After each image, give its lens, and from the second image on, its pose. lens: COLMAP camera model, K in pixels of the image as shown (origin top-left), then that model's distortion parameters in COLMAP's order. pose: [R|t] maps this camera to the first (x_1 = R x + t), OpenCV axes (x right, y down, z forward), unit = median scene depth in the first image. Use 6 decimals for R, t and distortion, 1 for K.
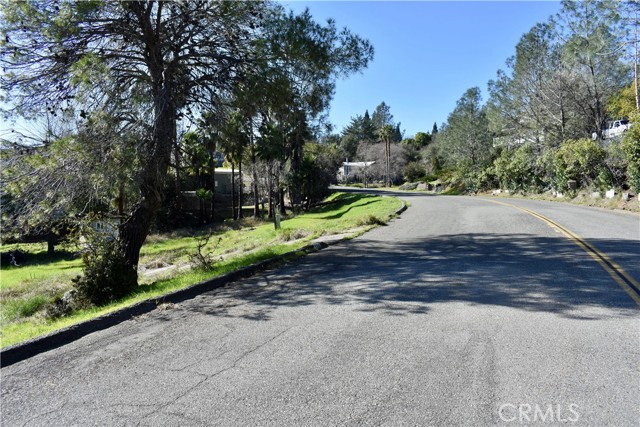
lens RADIAL K [[500.4, 0, 320.4], [0, 500.4, 205.7], [0, 0, 1]] dist [-0.102277, 0.002848]
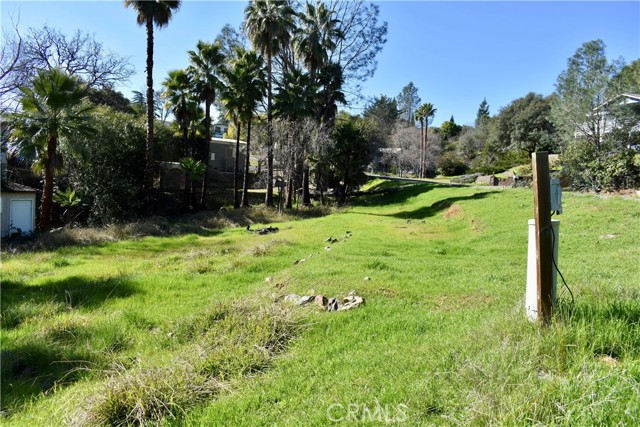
lens RADIAL K [[501.5, 0, 321.6], [0, 501.5, 214.2], [0, 0, 1]] dist [-0.094355, 0.014663]
pose [[0.997753, 0.066255, 0.009976, -0.061105], [-0.066561, 0.997189, 0.034402, 0.005664], [-0.007669, -0.034989, 0.999358, 0.313825]]
